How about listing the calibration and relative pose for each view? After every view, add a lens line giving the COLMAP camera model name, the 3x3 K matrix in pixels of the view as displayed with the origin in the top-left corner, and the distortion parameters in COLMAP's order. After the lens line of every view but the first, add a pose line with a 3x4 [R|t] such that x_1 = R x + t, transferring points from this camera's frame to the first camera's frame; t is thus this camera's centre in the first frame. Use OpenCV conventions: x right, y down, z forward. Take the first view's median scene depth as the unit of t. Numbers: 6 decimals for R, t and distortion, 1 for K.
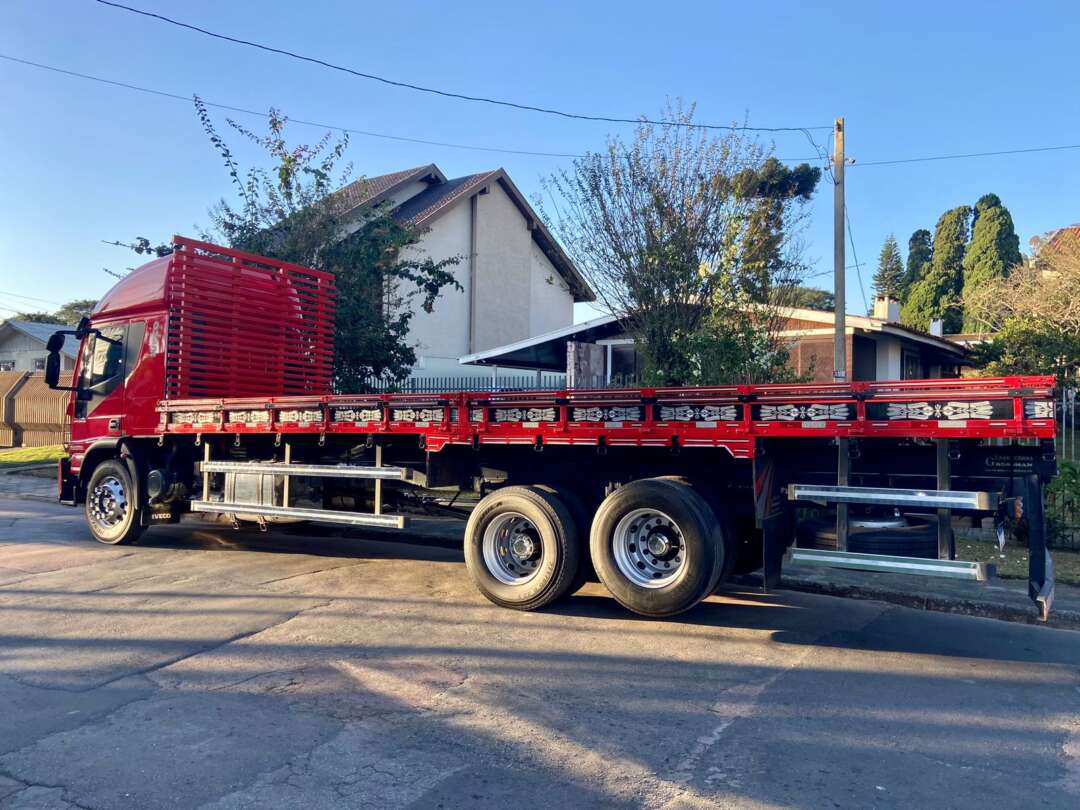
lens RADIAL K [[799.0, 0, 548.4], [0, 799.0, 385.0], [0, 0, 1]] dist [0.128941, -0.156146]
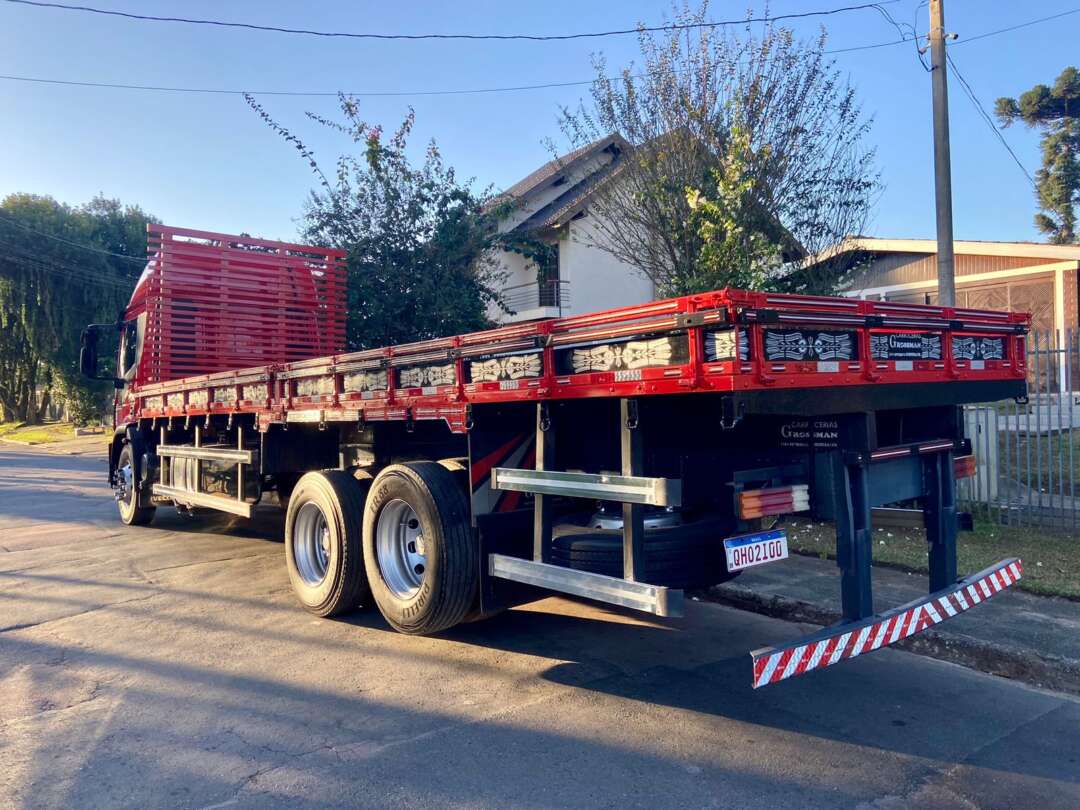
lens RADIAL K [[804.3, 0, 545.0], [0, 804.3, 381.0], [0, 0, 1]] dist [0.121305, -0.143984]
pose [[0.941638, -0.039069, -0.334352, 0.568263], [0.046190, 0.998843, 0.013370, 0.035510], [0.333442, -0.028034, 0.942354, 0.317989]]
